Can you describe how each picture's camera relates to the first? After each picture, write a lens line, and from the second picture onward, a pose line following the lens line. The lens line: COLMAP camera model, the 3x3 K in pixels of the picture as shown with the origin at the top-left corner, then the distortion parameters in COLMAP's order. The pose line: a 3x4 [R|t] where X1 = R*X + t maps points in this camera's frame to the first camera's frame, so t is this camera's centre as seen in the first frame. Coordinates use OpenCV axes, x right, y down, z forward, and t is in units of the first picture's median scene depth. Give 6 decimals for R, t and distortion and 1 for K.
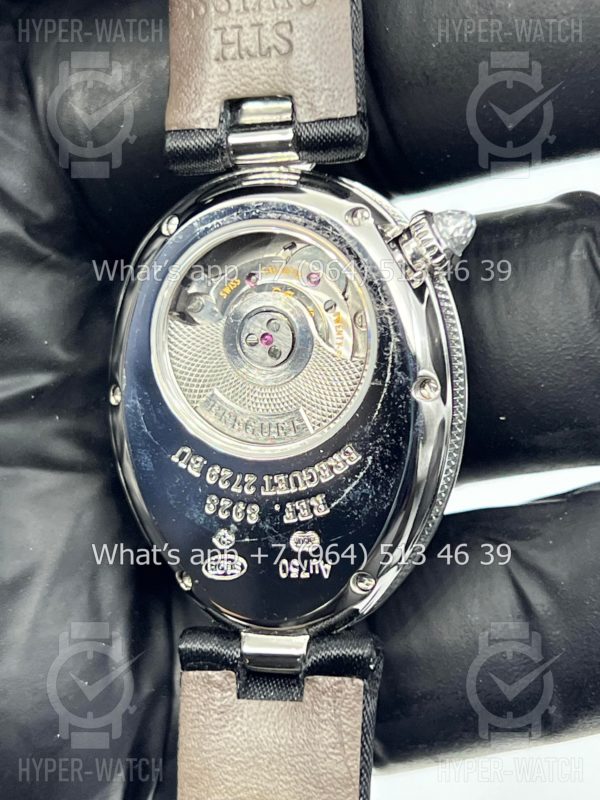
lens RADIAL K [[1830.1, 0, 300.0], [0, 1830.1, 400.0], [0, 0, 1]] dist [0.202768, -0.659933]
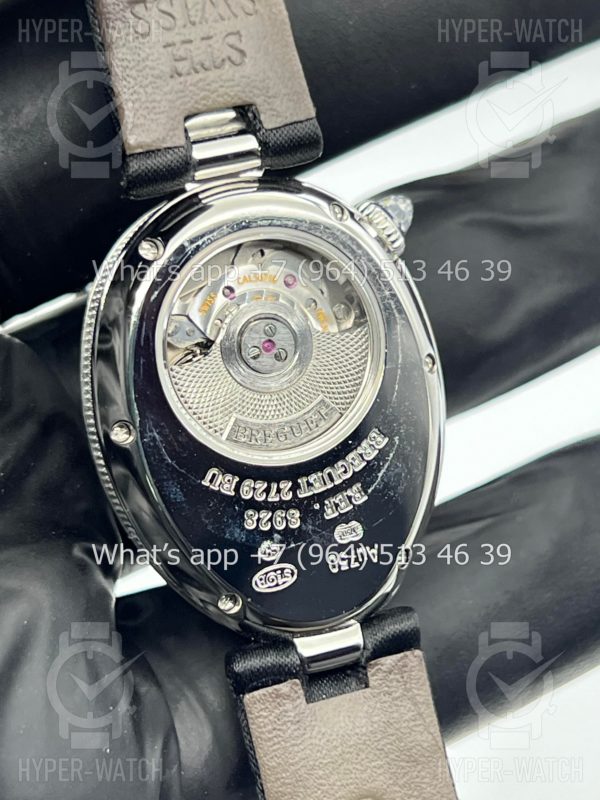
lens RADIAL K [[1830.1, 0, 300.0], [0, 1830.1, 400.0], [0, 0, 1]] dist [0.202768, -0.659933]
pose [[0.819140, -0.182970, 0.543627, -0.559297], [0.197341, 0.979799, 0.032419, -0.033604], [-0.538577, 0.080724, 0.838700, 0.150303]]
